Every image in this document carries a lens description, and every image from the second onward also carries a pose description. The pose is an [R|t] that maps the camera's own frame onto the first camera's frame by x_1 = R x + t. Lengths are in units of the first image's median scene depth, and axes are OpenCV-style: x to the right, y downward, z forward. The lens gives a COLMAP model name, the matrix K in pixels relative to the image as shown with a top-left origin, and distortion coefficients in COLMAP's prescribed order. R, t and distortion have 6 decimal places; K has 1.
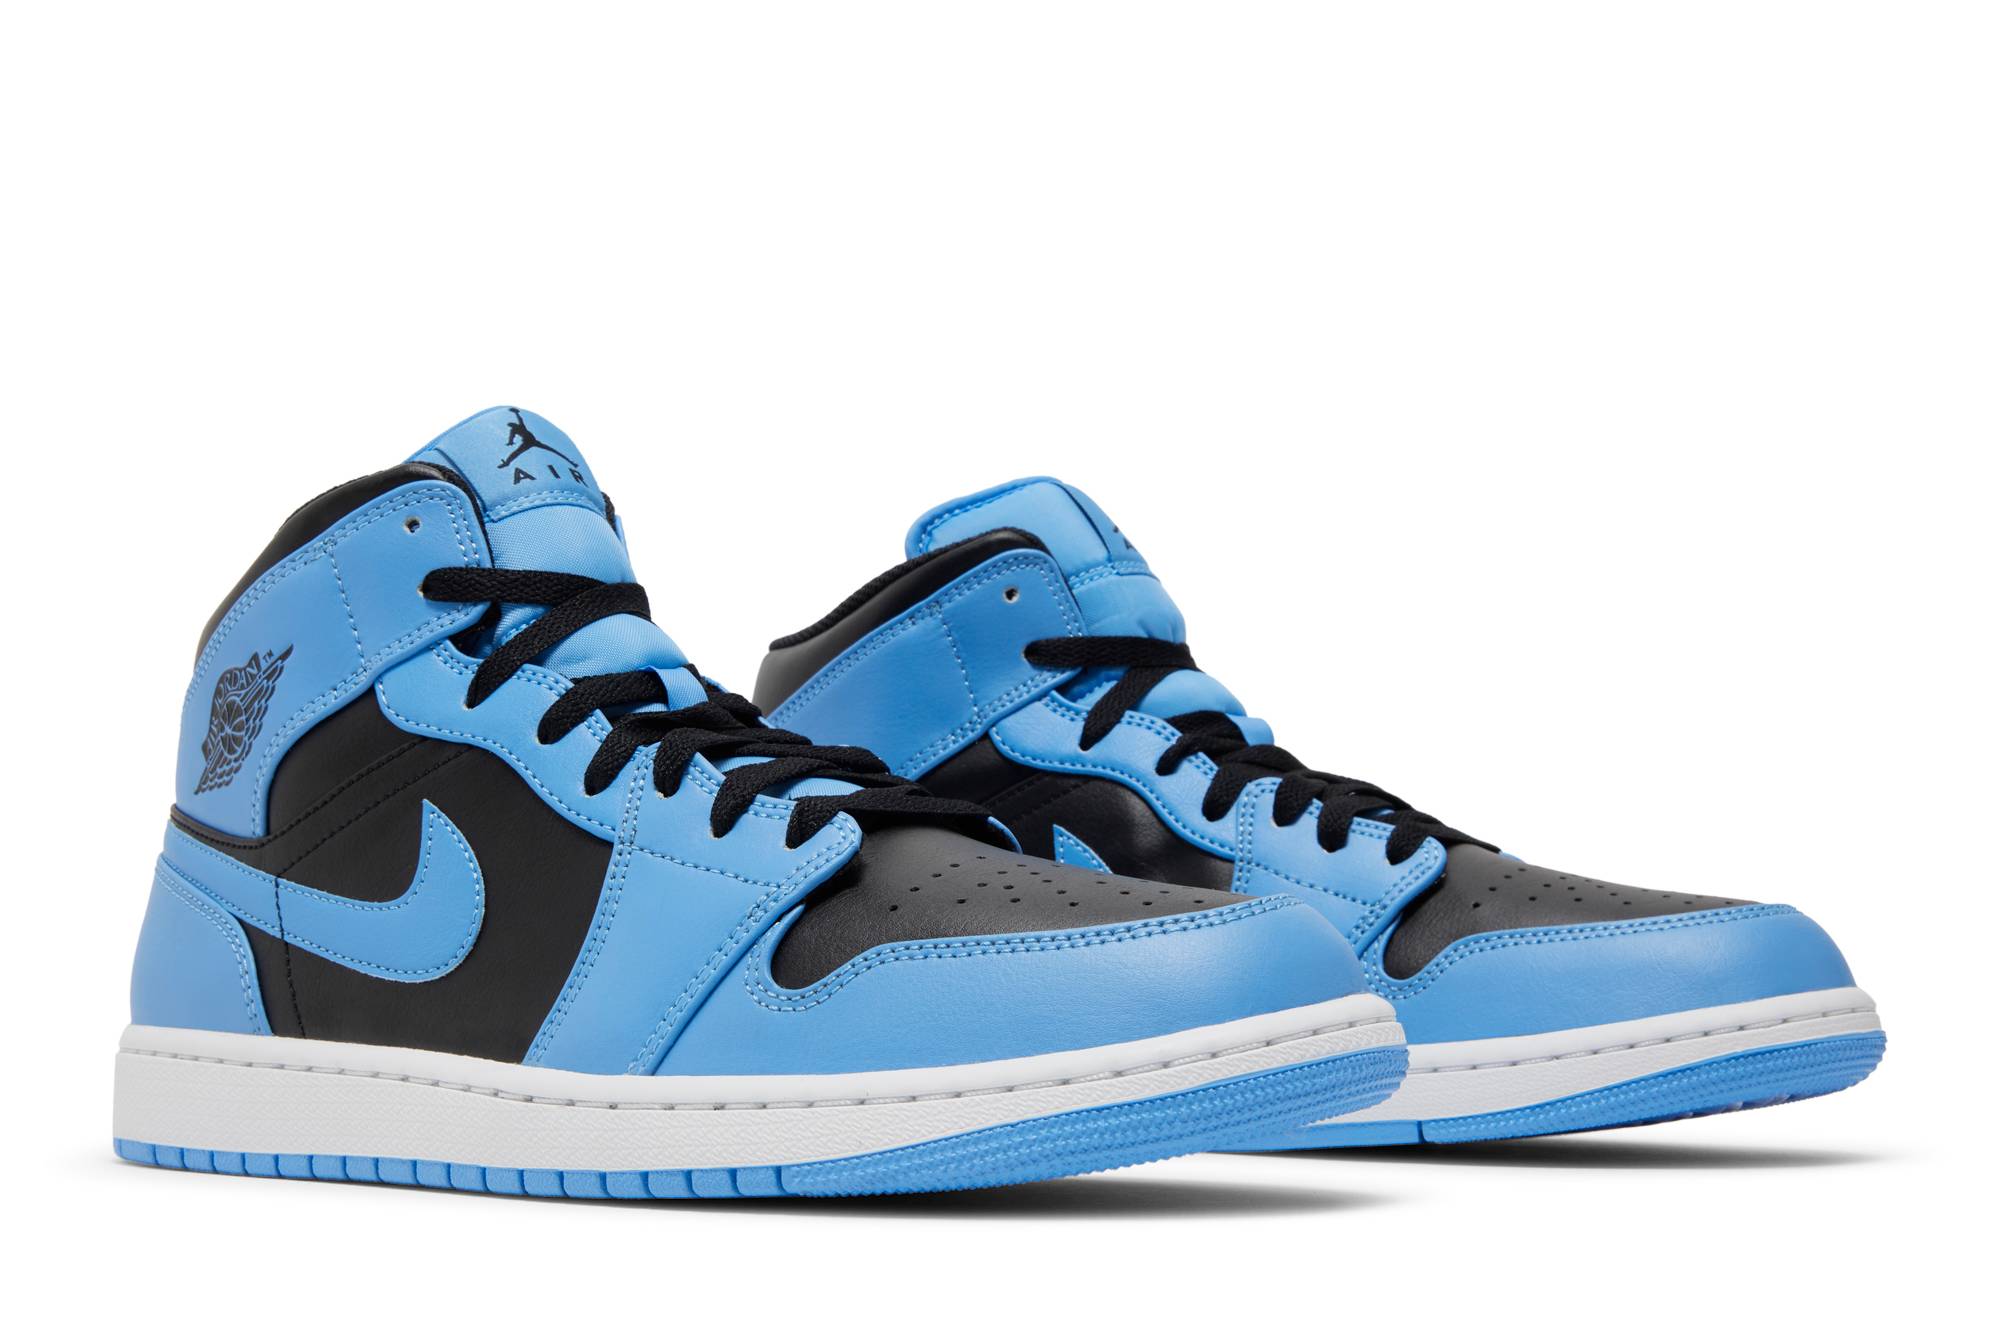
lens RADIAL K [[2901.9, 0, 1001.9], [0, 2901.9, 661.8], [0, 0, 1]] dist [0.181252, 0.000000]
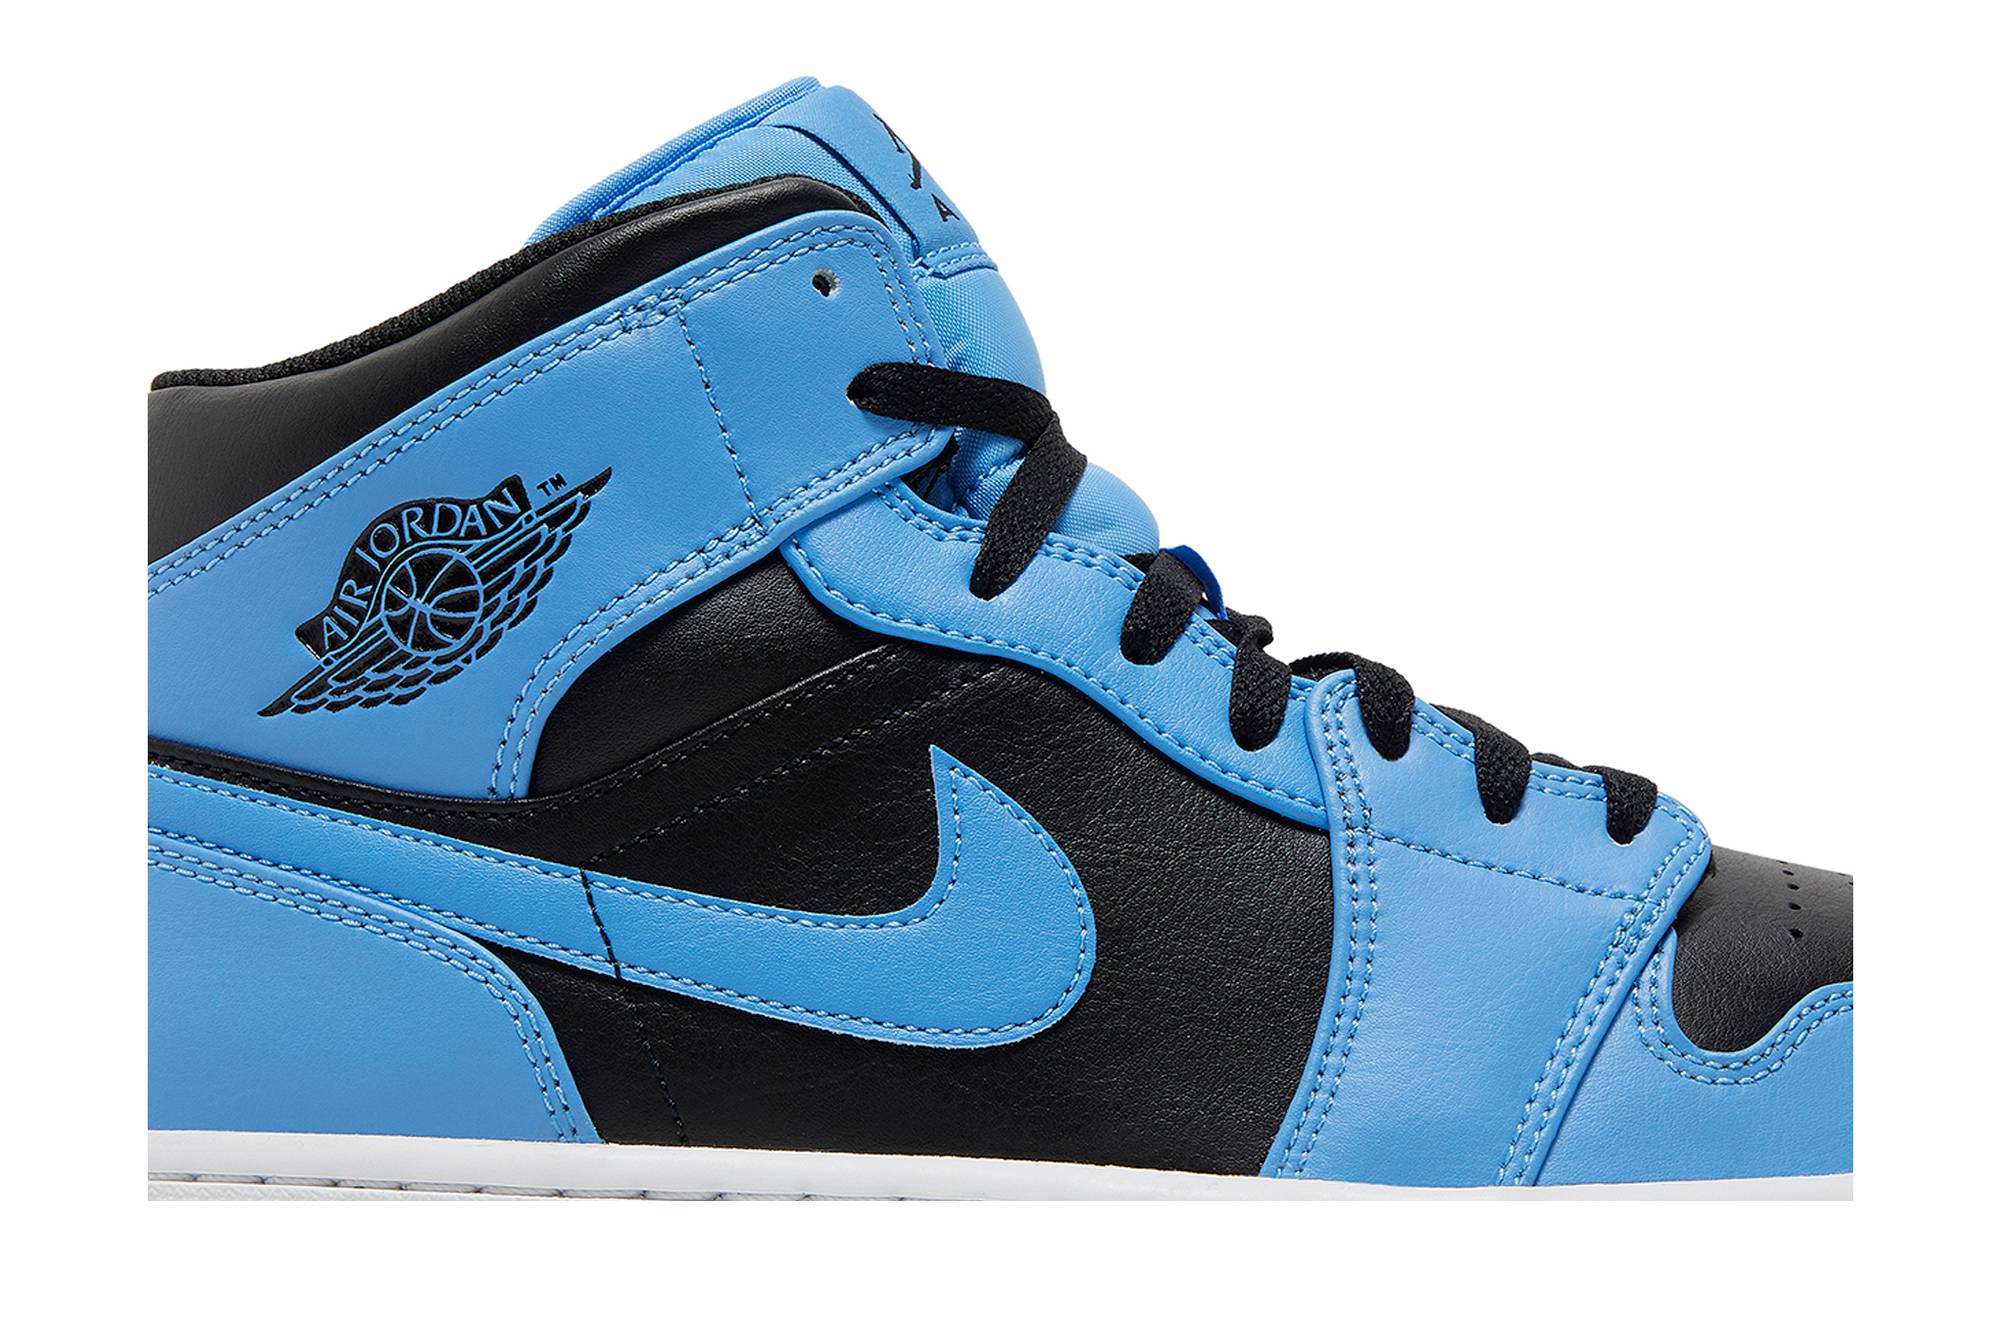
lens RADIAL K [[2901.9, 0, 999.0], [0, 2901.9, 717.3], [0, 0, 1]] dist [0.181252, 0.000000]
pose [[0.757201, 0.010792, 0.653093, -0.565534], [-0.063797, 0.996305, 0.057503, 0.005183], [-0.650059, -0.085207, 0.755091, 0.518470]]
